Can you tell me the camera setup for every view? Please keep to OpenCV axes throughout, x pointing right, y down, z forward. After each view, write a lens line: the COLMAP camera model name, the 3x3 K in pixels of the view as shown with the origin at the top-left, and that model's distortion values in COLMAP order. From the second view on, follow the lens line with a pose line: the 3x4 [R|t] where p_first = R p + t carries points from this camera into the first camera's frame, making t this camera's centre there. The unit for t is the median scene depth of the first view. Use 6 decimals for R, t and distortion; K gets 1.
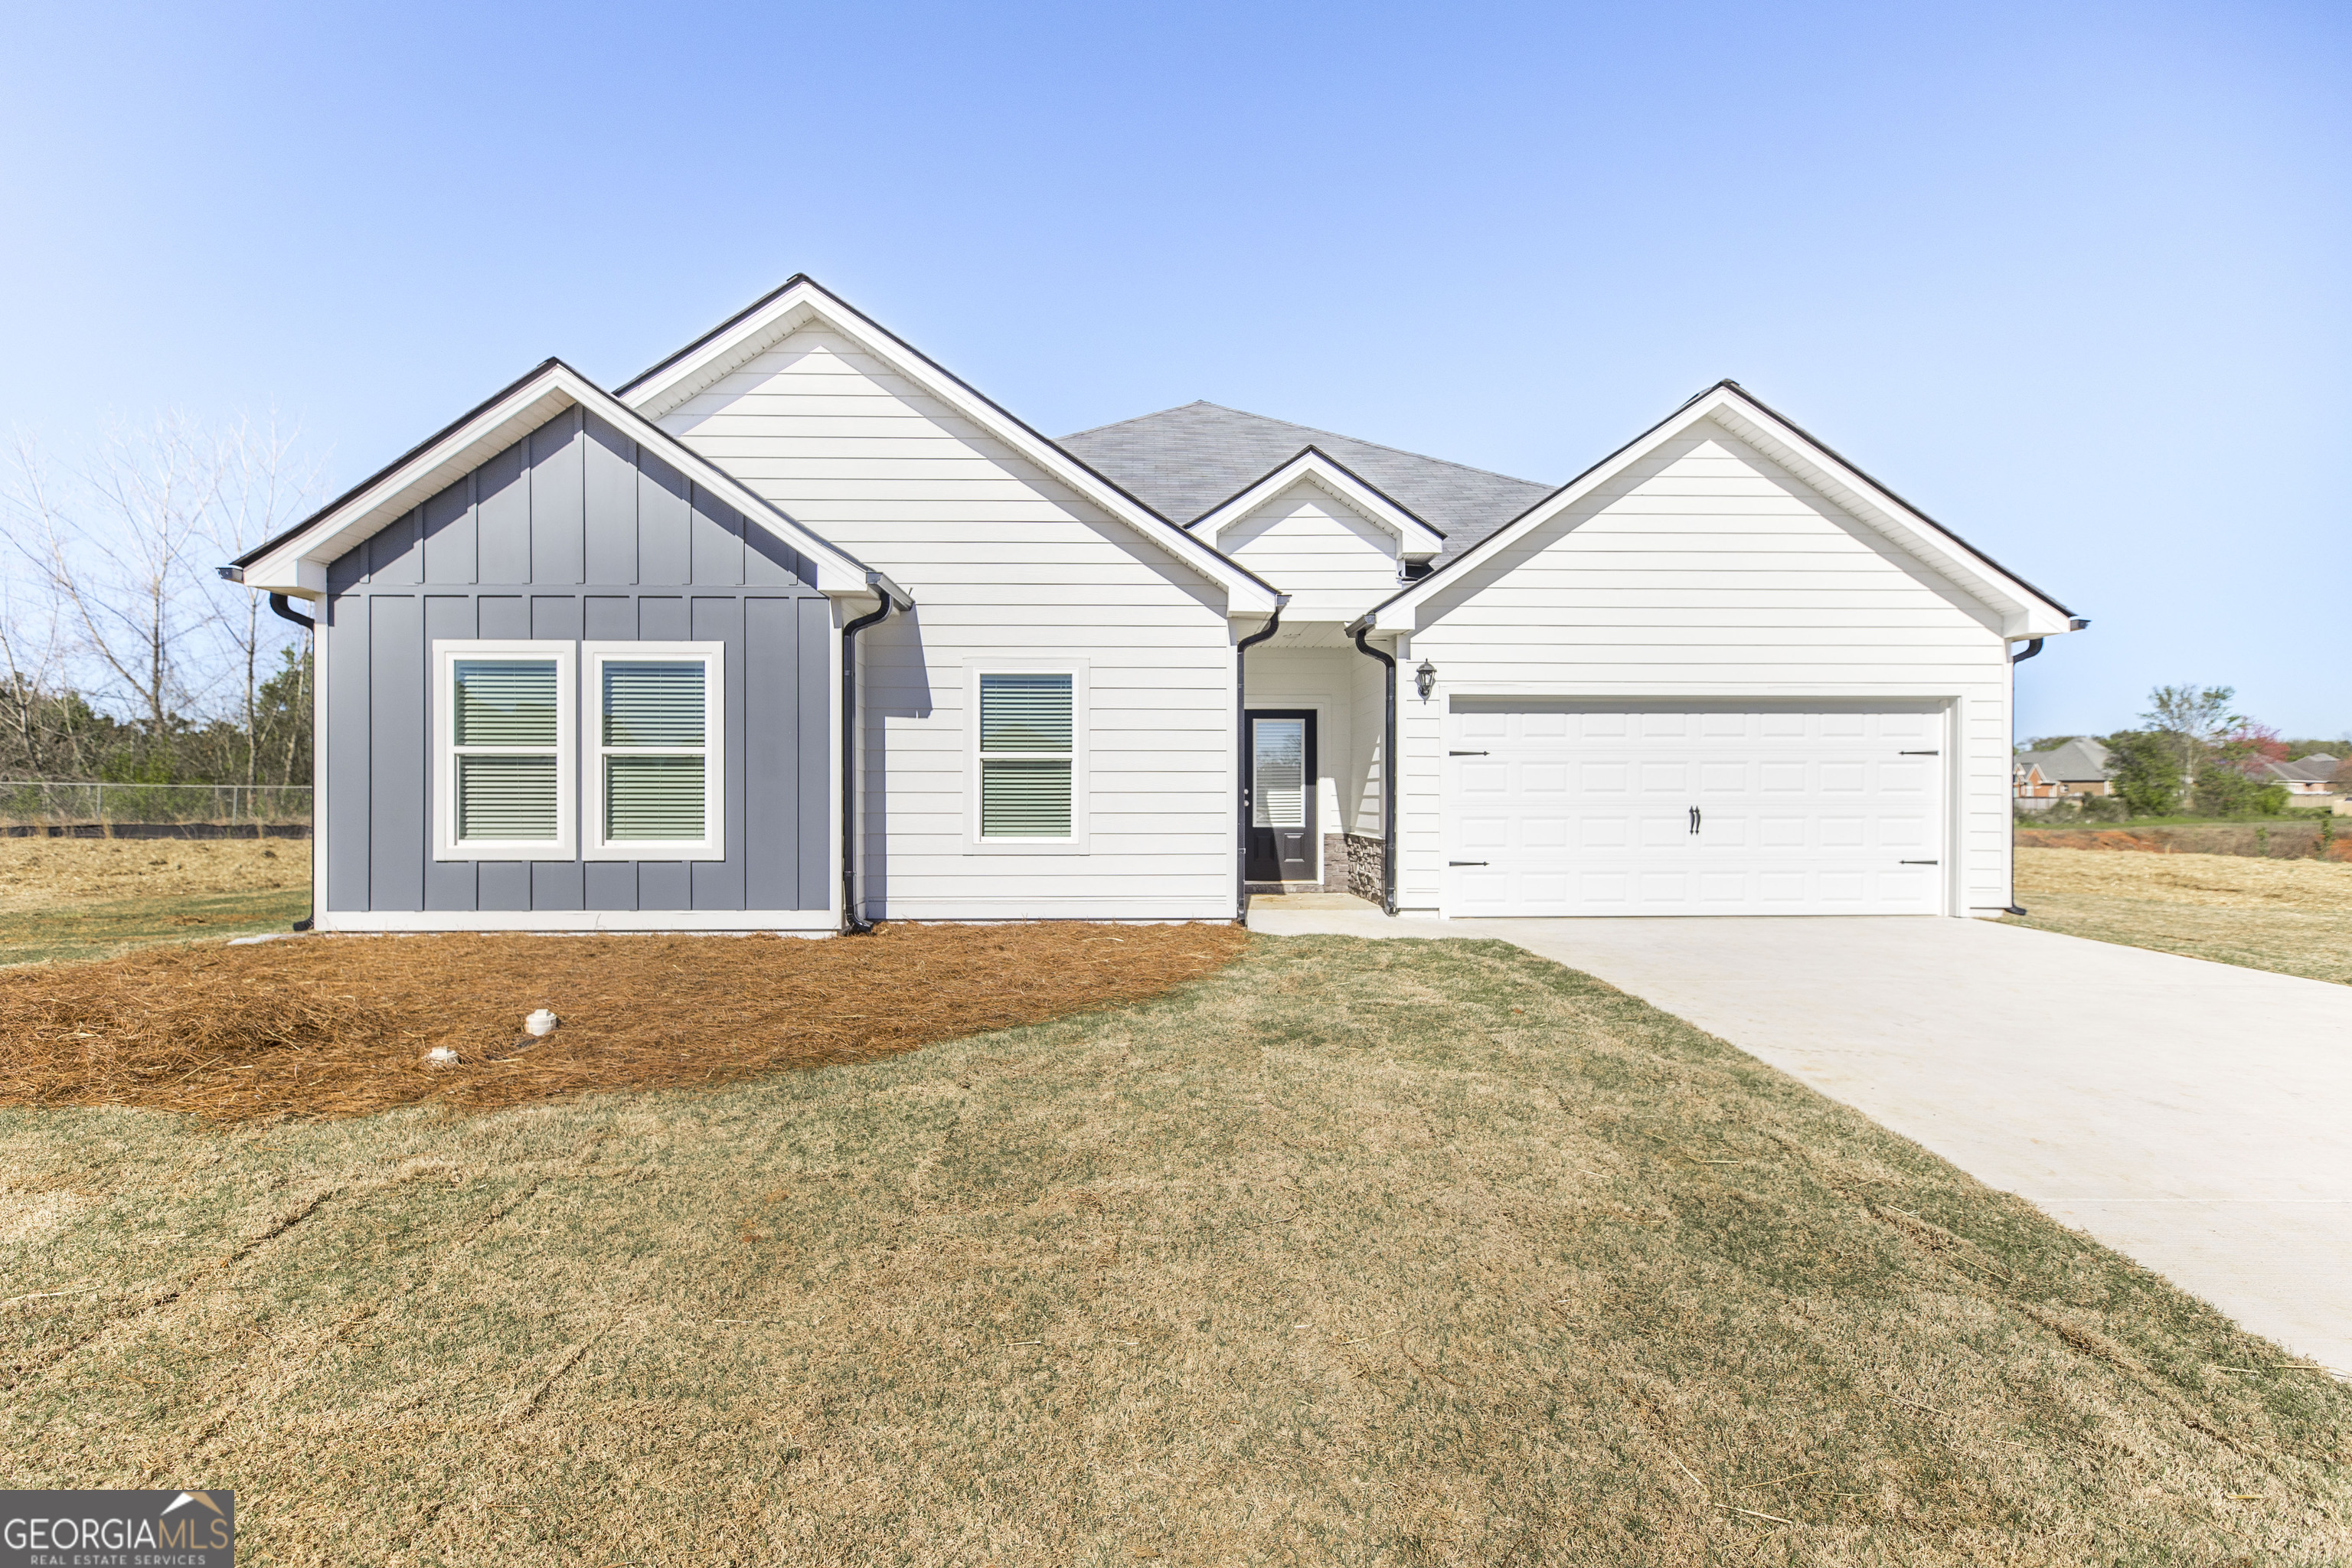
lens RADIAL K [[960.4, 0, 1156.7], [0, 960.4, 796.5], [0, 0, 1]] dist [0.003467, 0.000751]
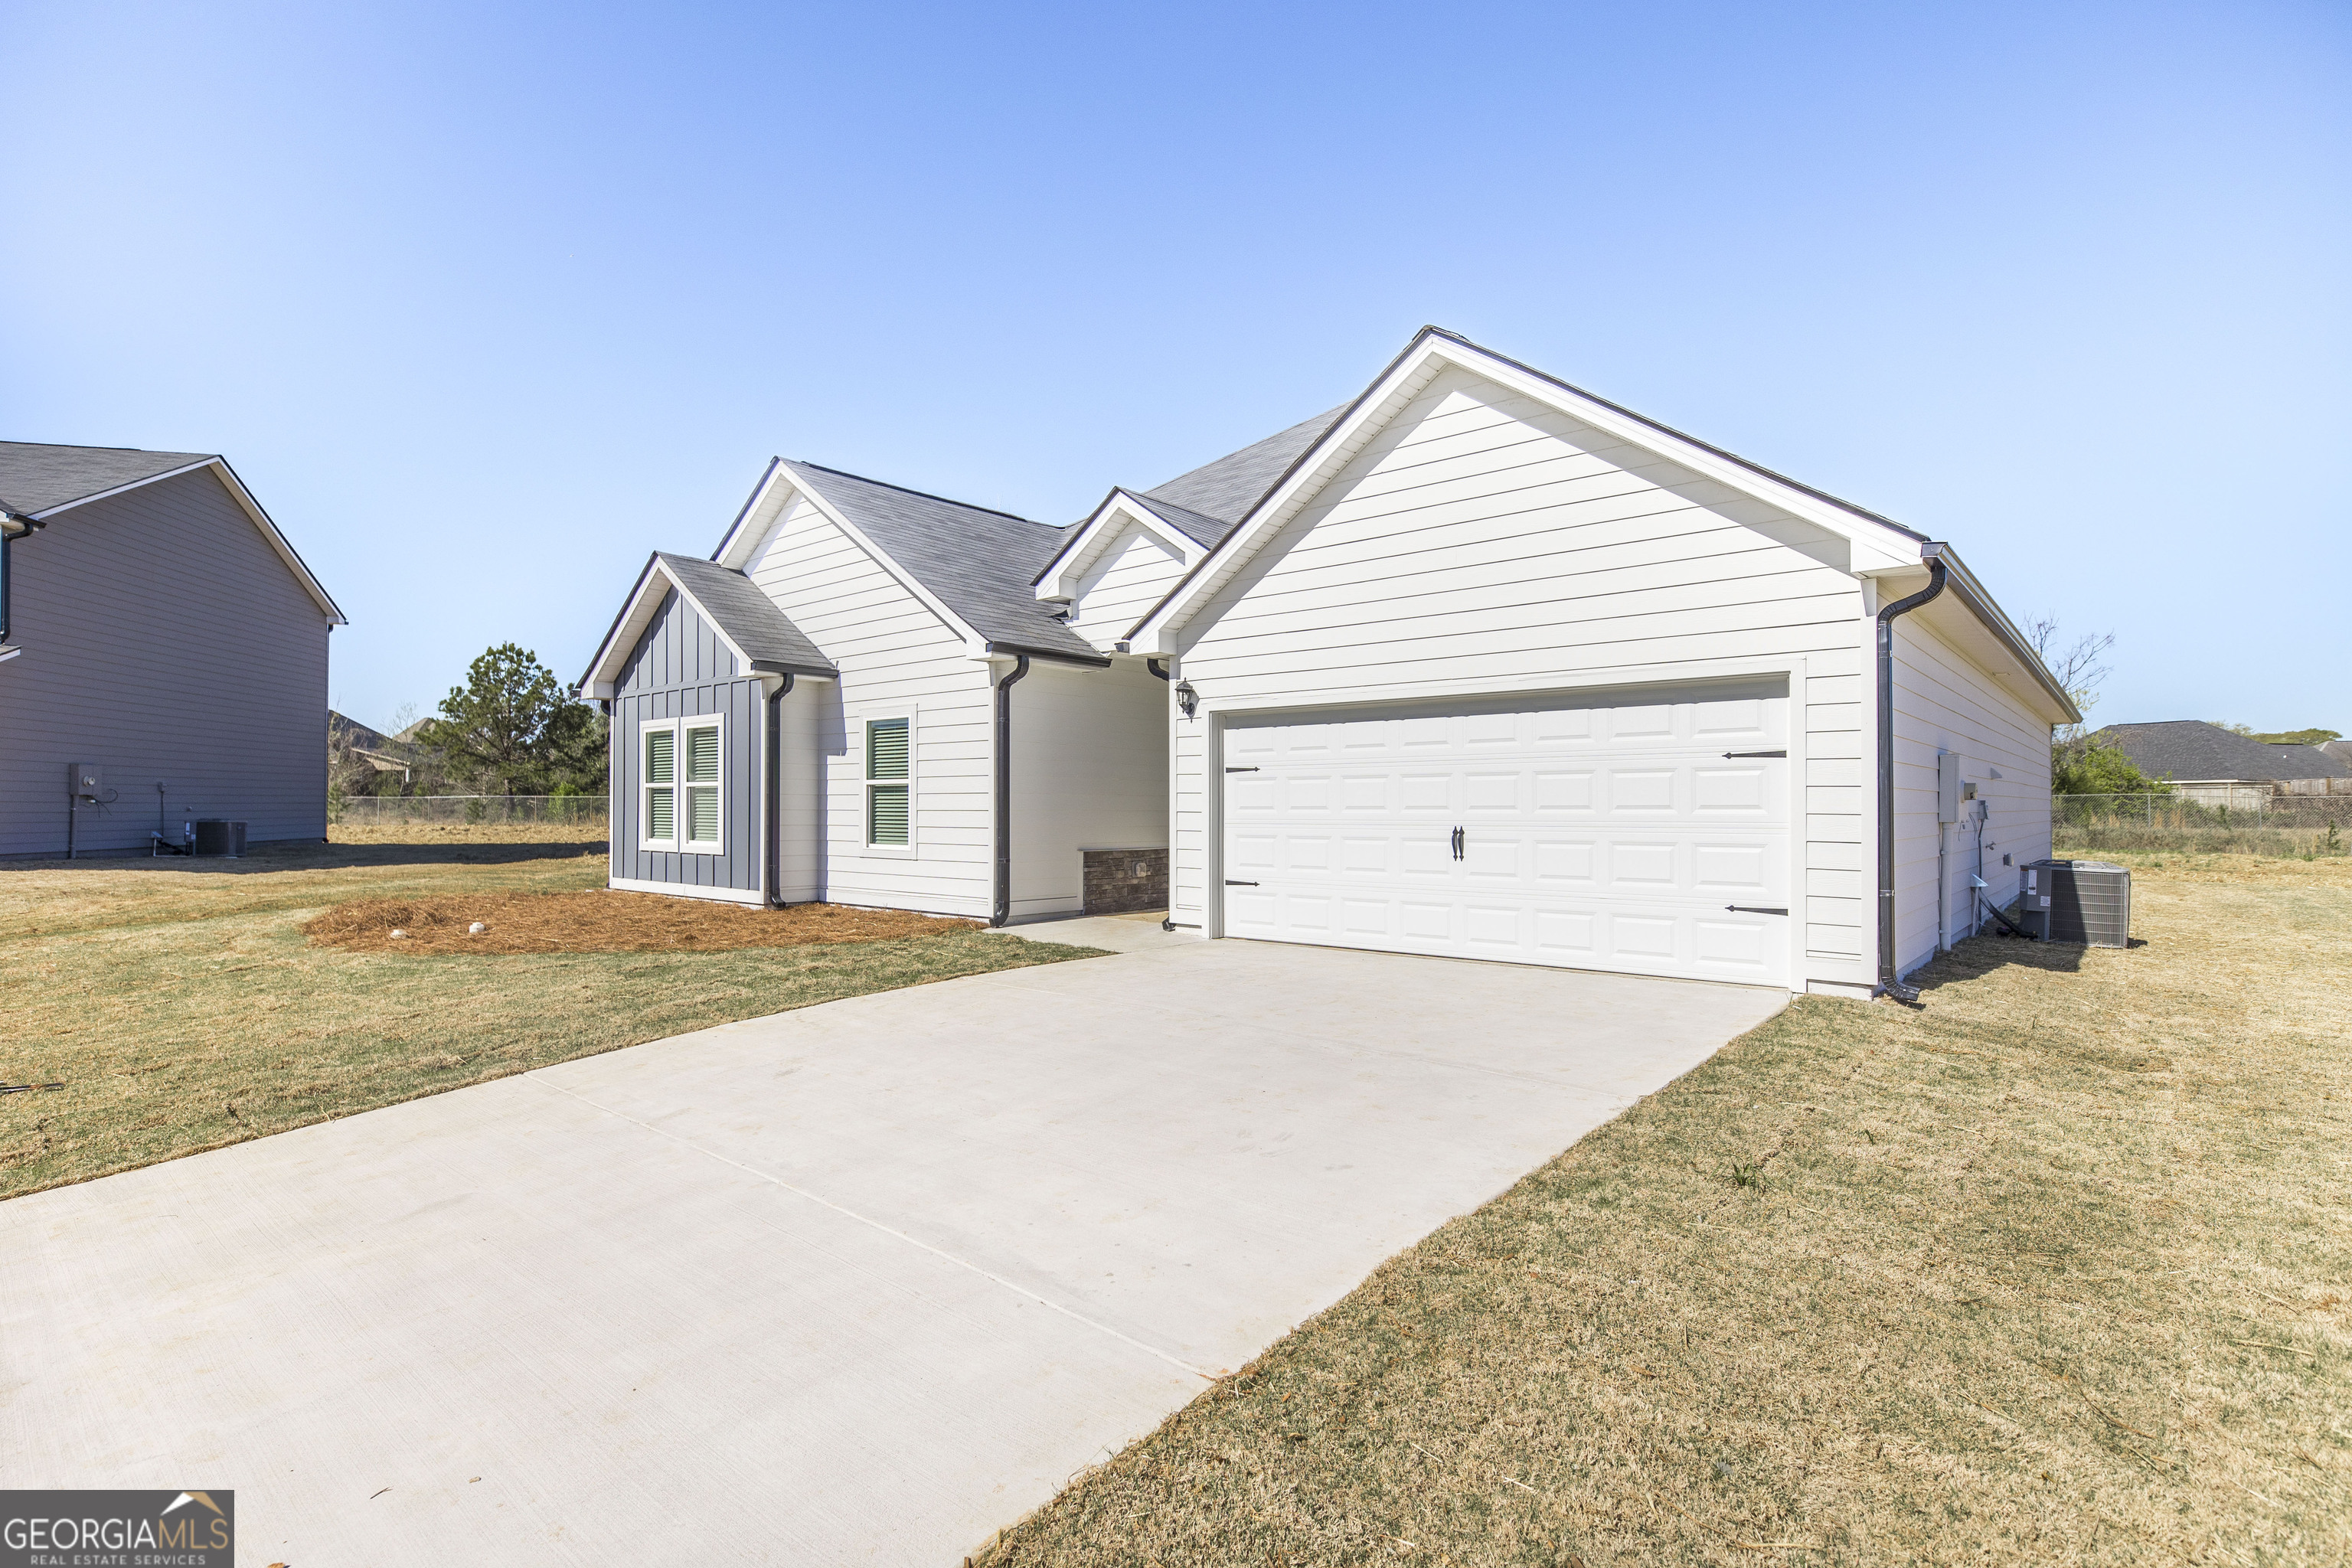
lens RADIAL K [[1147.6, 0, 1157.7], [0, 1147.6, 788.0], [0, 0, 1]] dist [-0.005129, -0.000208]
pose [[0.742431, -0.011980, -0.669815, 1.284619], [0.002284, 0.999880, -0.015352, -0.010942], [0.669919, 0.009869, 0.742369, 0.103556]]
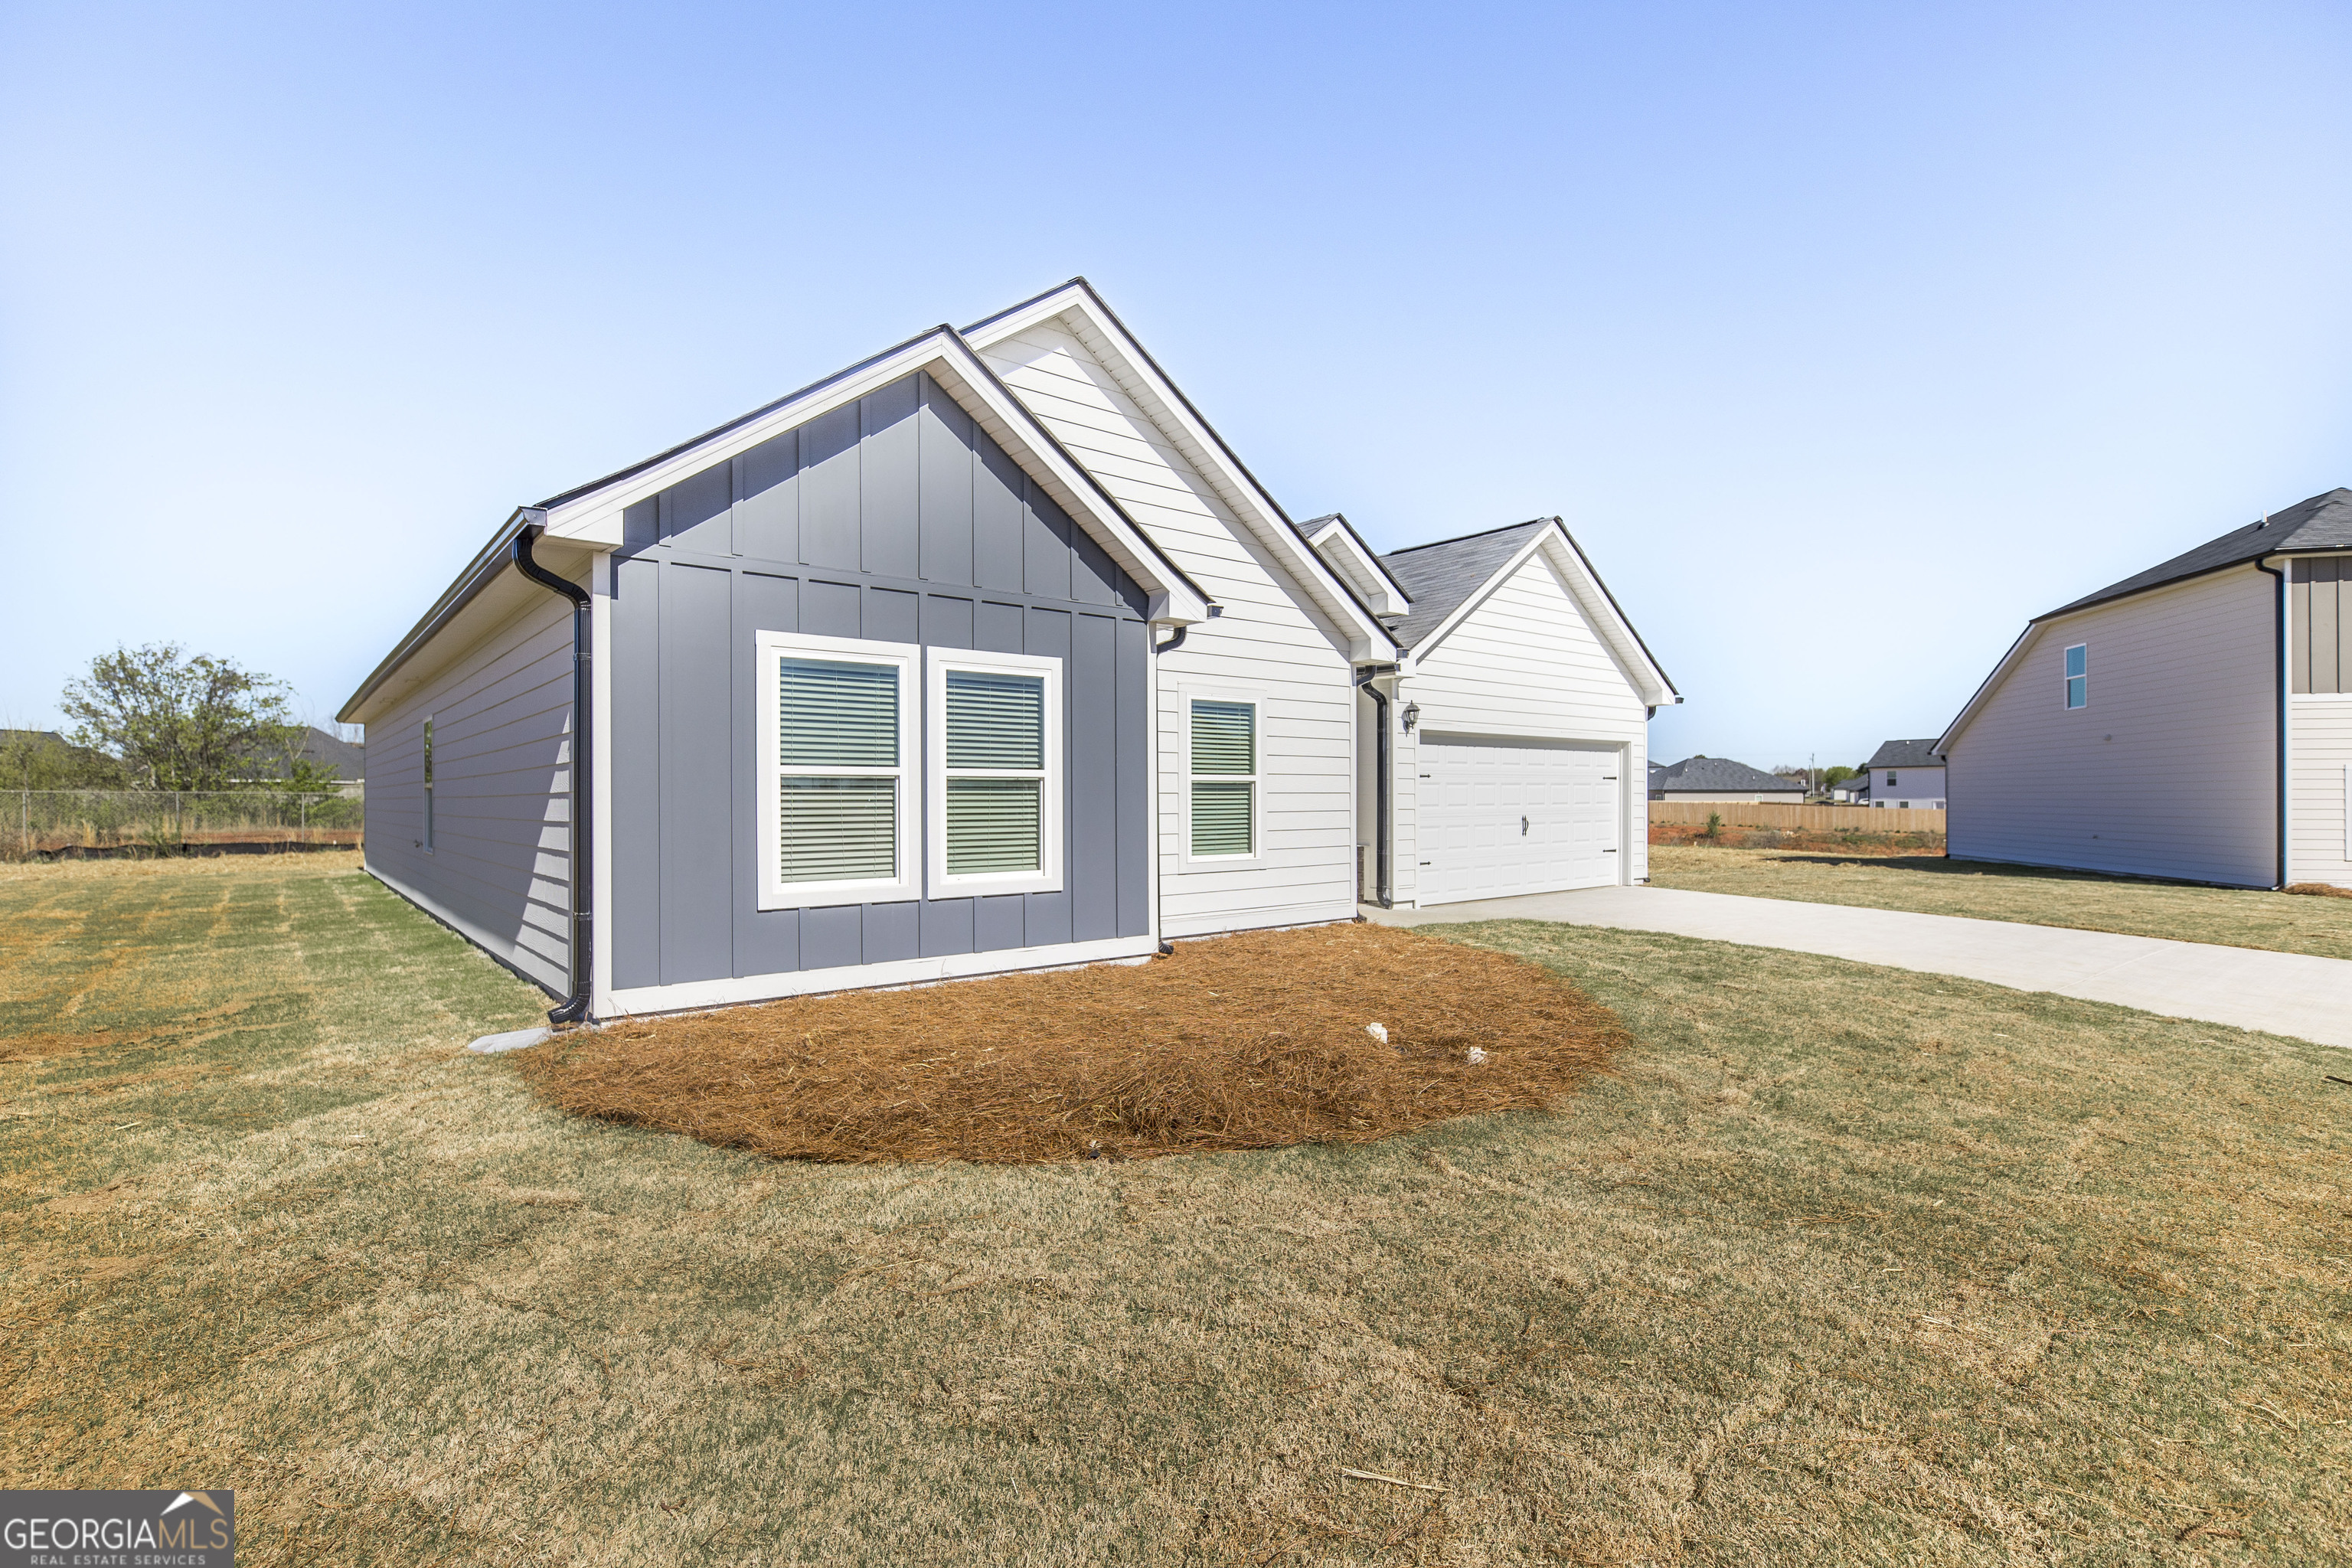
lens RADIAL K [[1147.6, 0, 1181.6], [0, 1147.6, 783.6], [0, 0, 1]] dist [-0.005129, -0.000208]
pose [[0.770882, 0.003728, 0.636967, -1.070350], [0.003724, 0.999939, -0.010359, -0.025990], [-0.636967, 0.010358, 0.770822, 0.058521]]
